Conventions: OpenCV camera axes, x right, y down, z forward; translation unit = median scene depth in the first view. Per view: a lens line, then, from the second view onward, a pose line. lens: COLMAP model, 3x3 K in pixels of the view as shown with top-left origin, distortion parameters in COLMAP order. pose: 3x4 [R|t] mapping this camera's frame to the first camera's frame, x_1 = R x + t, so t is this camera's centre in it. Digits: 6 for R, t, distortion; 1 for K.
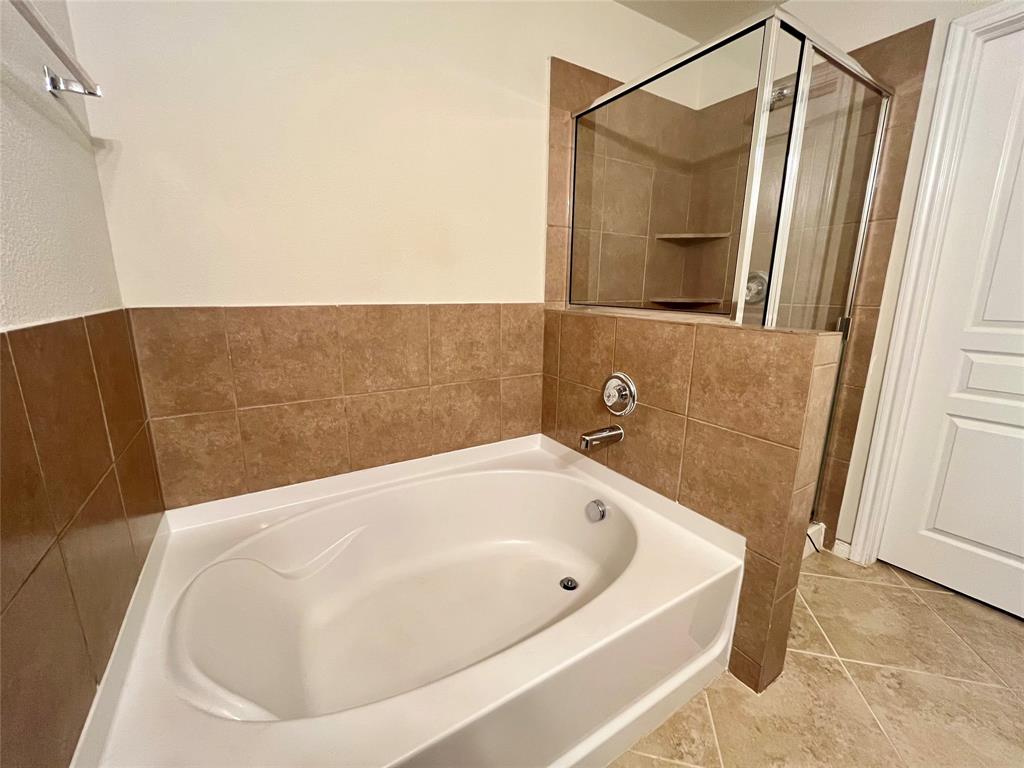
lens RADIAL K [[416.7, 0, 511.1], [0, 416.7, 380.7], [0, 0, 1]] dist [-0.002308, -0.000038]
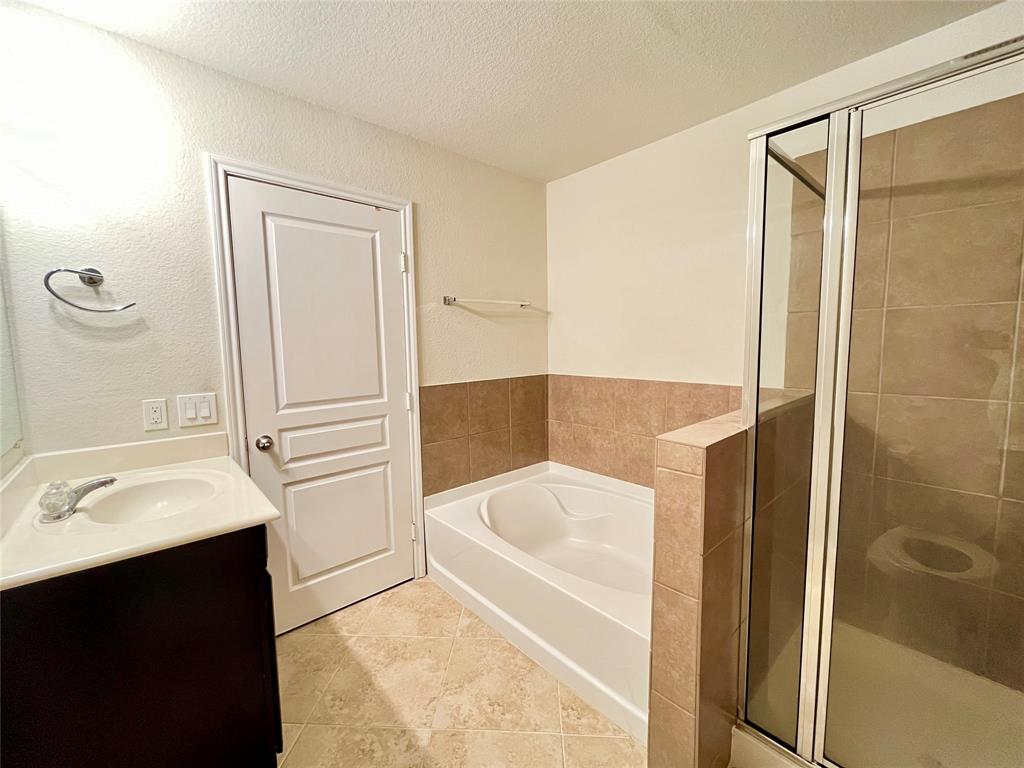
lens RADIAL K [[416.7, 0, 510.4], [0, 416.7, 383.2], [0, 0, 1]] dist [-0.002308, -0.000038]
pose [[0.177041, 0.083419, -0.980662, 1.227087], [-0.195336, 0.979558, 0.048060, -0.160305], [0.964625, 0.183050, 0.189716, 0.254315]]
